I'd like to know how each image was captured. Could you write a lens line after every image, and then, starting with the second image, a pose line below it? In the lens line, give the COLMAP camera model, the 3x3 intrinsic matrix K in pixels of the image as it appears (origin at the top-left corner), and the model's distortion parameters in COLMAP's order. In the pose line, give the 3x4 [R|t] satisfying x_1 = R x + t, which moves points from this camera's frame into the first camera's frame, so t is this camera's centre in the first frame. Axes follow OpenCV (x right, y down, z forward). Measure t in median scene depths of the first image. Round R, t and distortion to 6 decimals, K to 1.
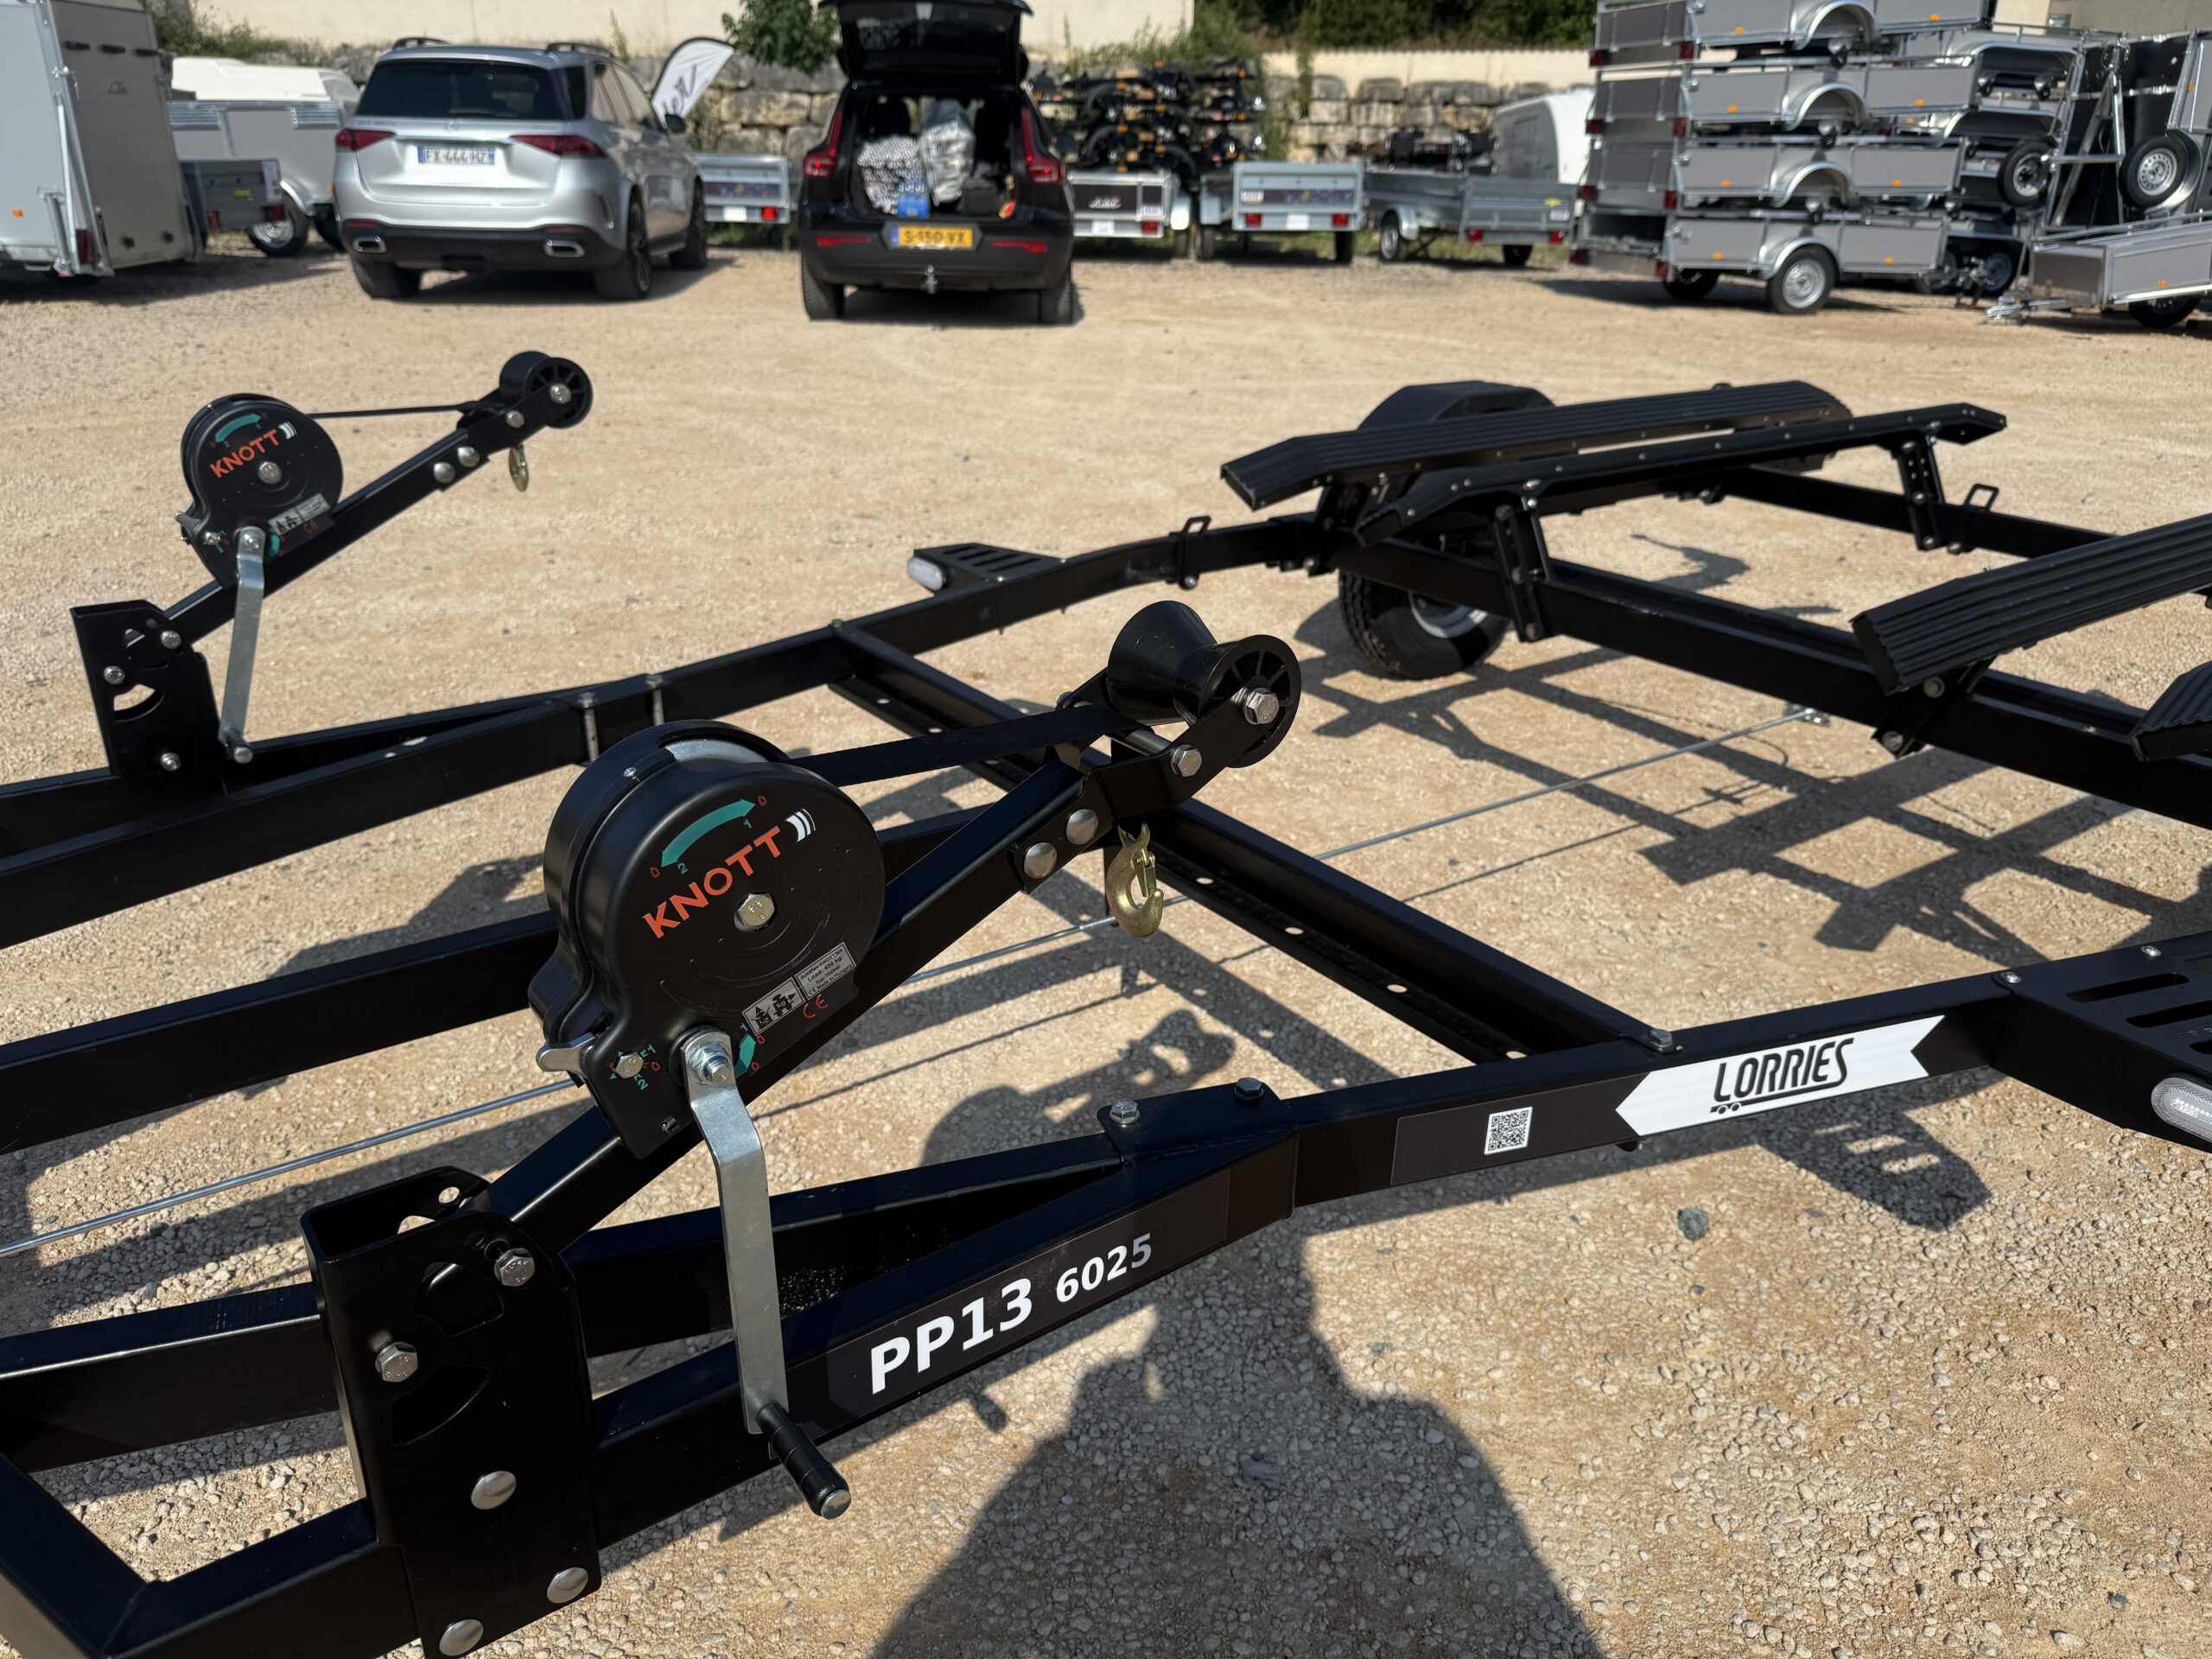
lens RADIAL K [[1585.3, 0, 1108.8], [0, 1585.3, 857.4], [0, 0, 1]] dist [0.021232, -0.030392]
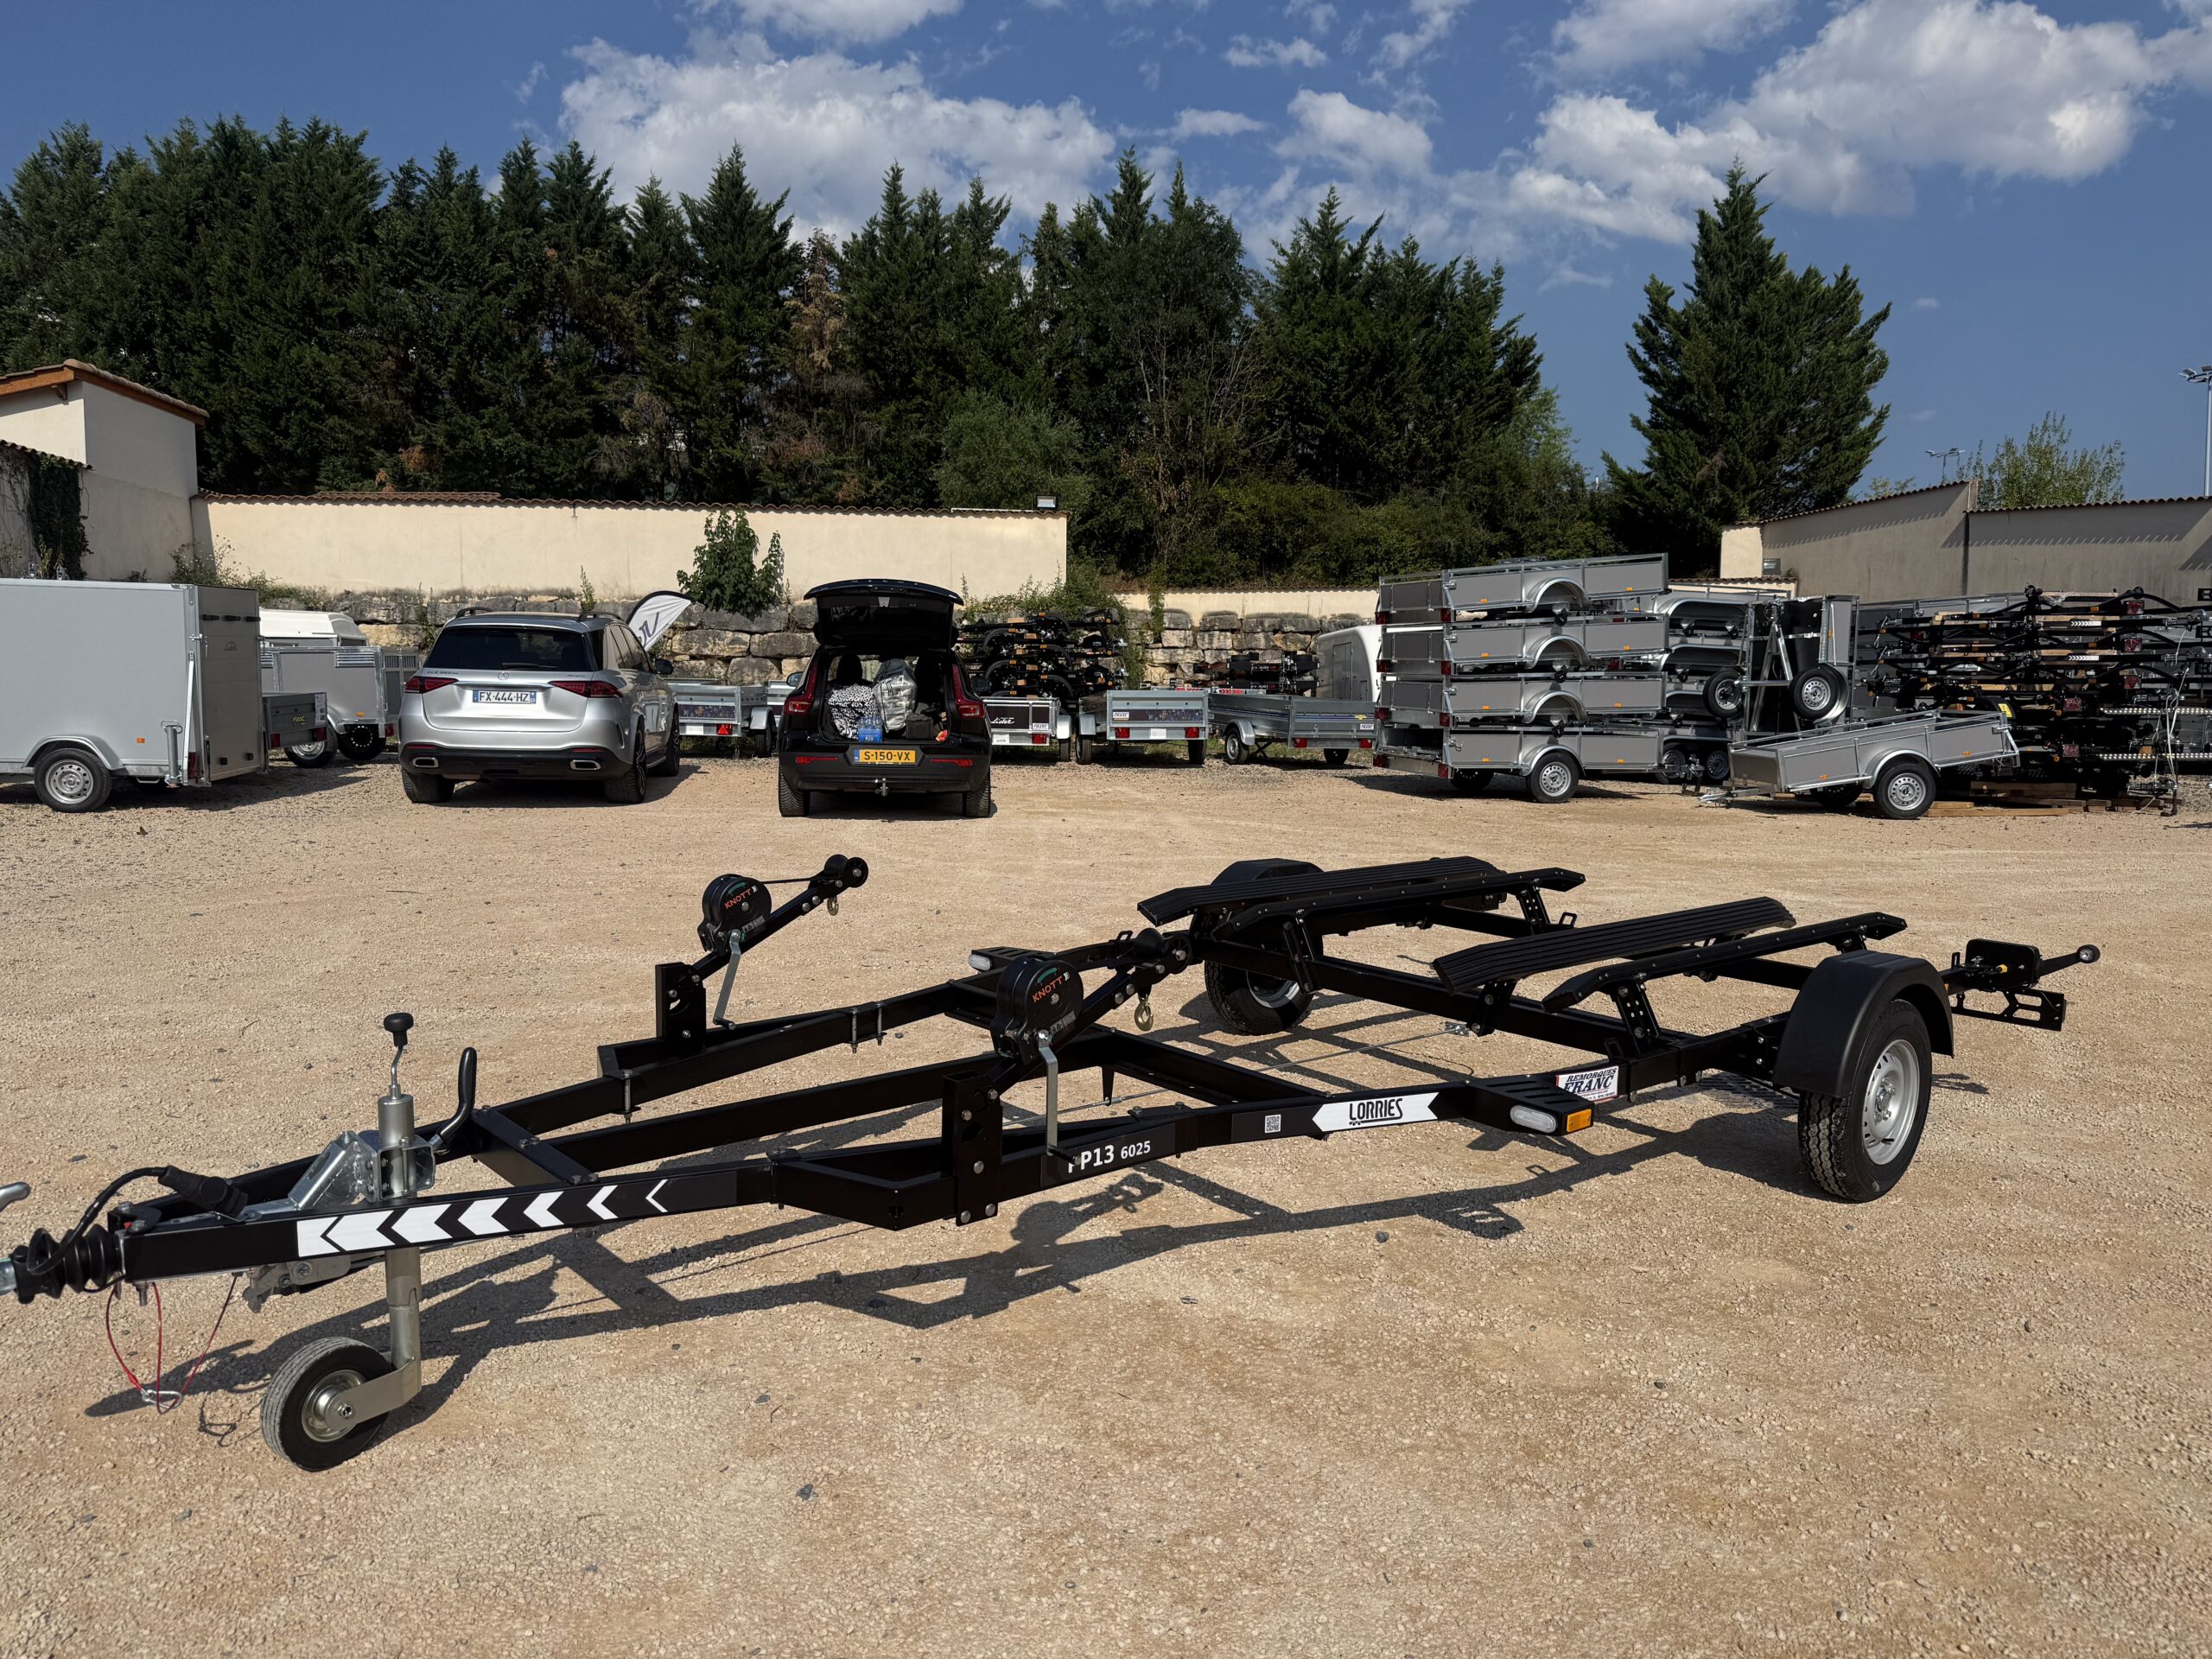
lens RADIAL K [[1560.3, 0, 1100.8], [0, 1560.3, 848.7], [0, 0, 1]] dist [0.012727, -0.019865]
pose [[0.997080, -0.011551, 0.075481, -0.026267], [0.033053, 0.956377, -0.290260, 0.052643], [-0.068836, 0.291907, 0.953966, -0.182404]]
